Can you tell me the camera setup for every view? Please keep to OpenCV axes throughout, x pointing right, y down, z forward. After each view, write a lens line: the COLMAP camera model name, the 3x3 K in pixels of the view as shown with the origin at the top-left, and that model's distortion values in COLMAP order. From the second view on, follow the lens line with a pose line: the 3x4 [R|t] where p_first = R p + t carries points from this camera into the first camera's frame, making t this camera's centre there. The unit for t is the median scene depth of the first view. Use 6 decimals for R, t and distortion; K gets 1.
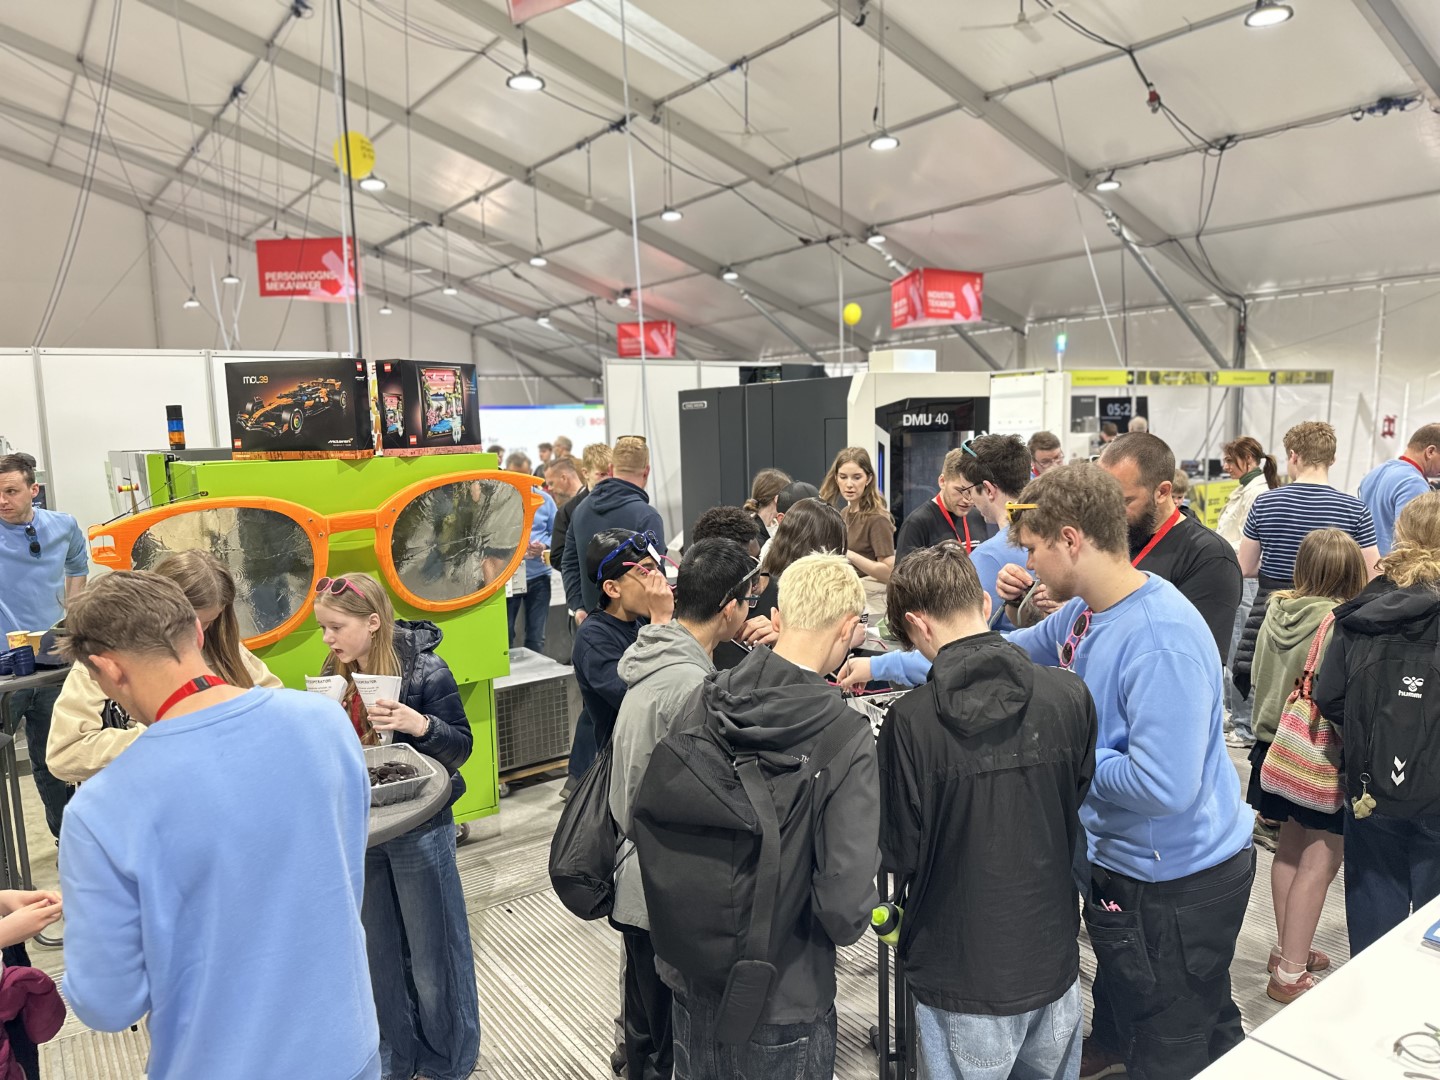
lens RADIAL K [[1021.9, 0, 721.8], [0, 1021.9, 565.9], [0, 0, 1]] dist [0.055273, -0.073362]
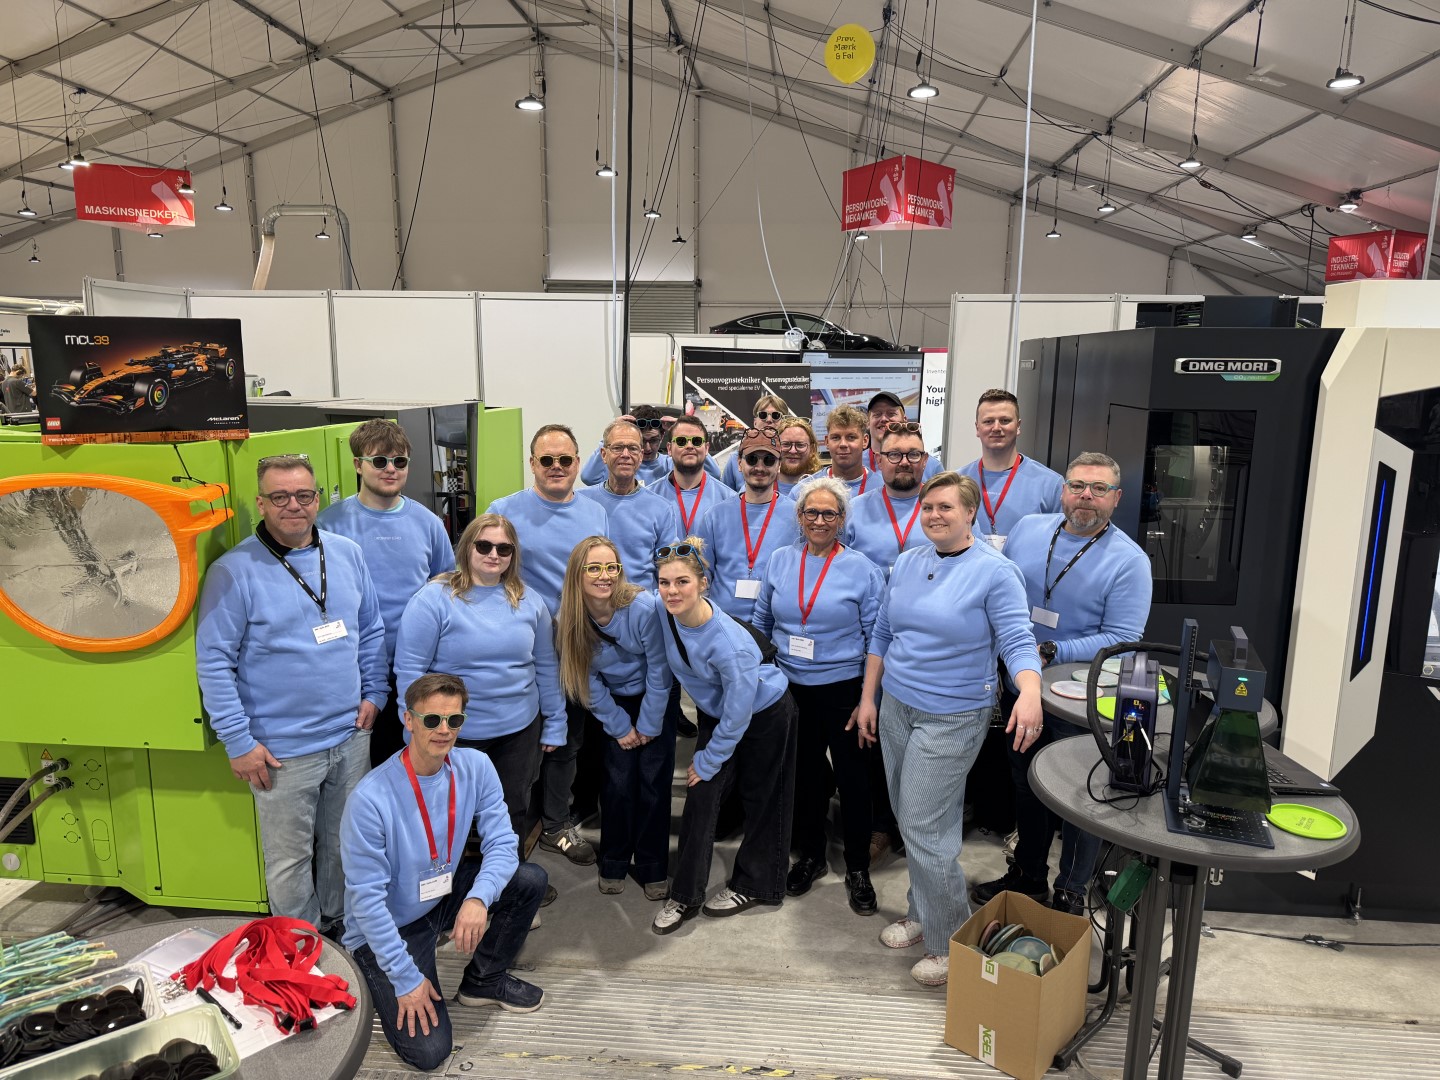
lens RADIAL K [[989.2, 0, 720.0], [0, 989.2, 540.0], [0, 0, 1]] dist [0.083433, -0.076199]
pose [[0.746335, 0.161286, -0.645732, 0.128522], [-0.127209, 0.986876, 0.099466, -0.047354], [0.653300, 0.007908, 0.757058, 0.201594]]
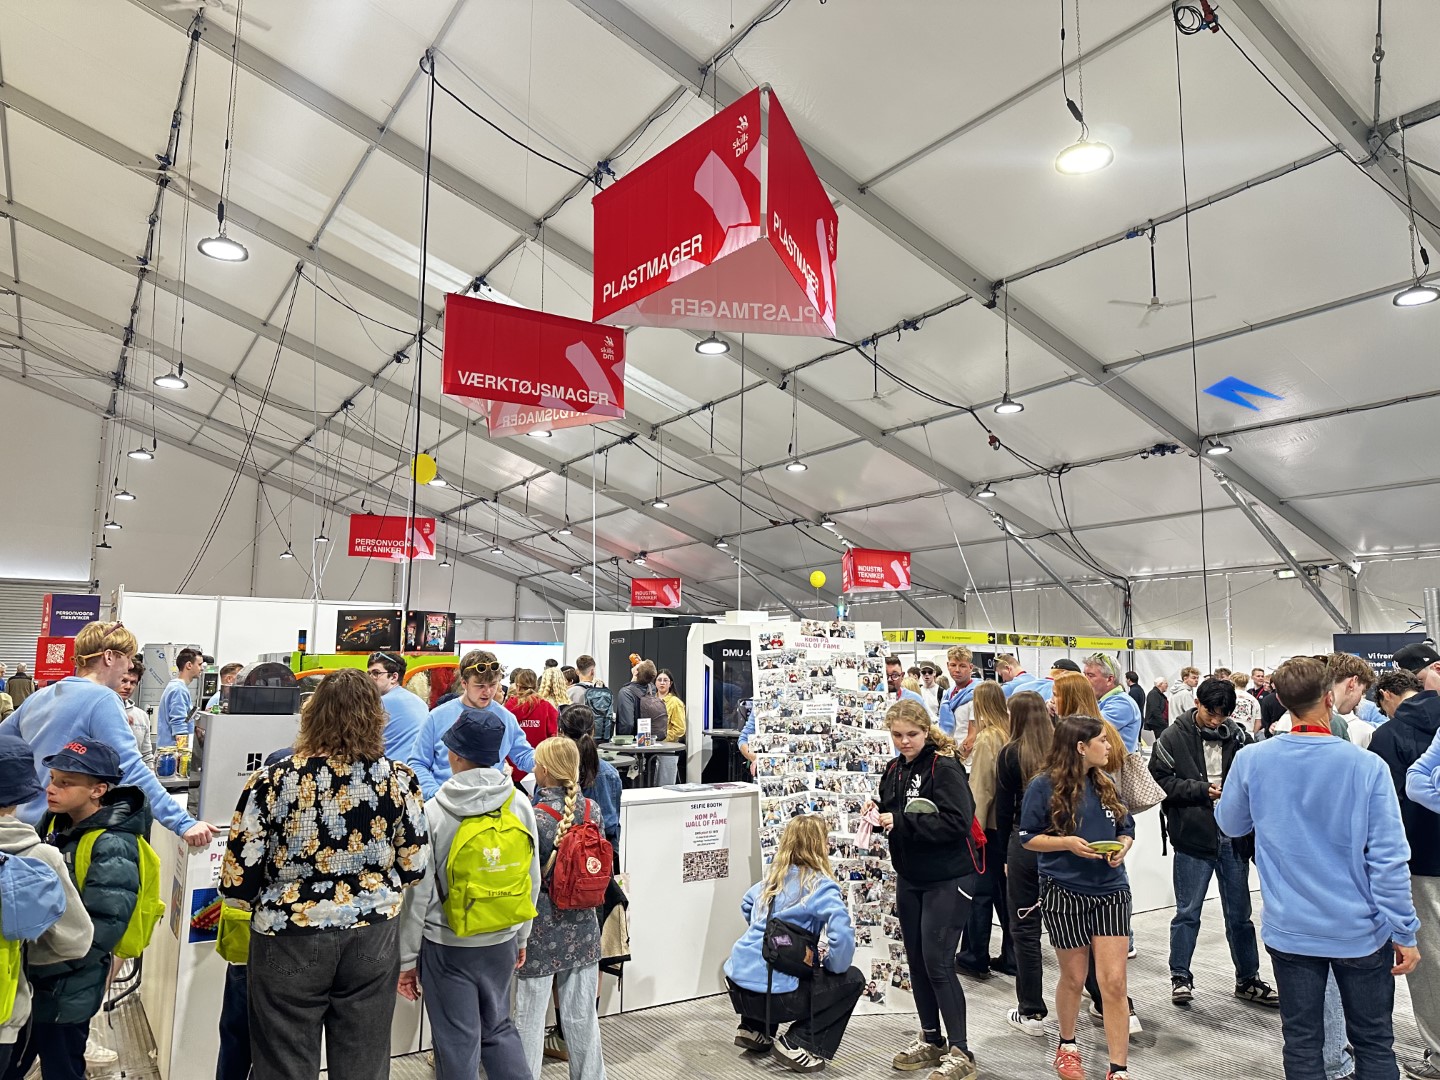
lens RADIAL K [[1009.6, 0, 703.5], [0, 1009.6, 535.5], [0, 0, 1]] dist [0.092869, -0.128435]
pose [[0.997228, 0.028811, -0.068607, 0.097125], [-0.046172, 0.962621, -0.266887, 0.043068], [0.058353, 0.269315, 0.961283, -0.240970]]
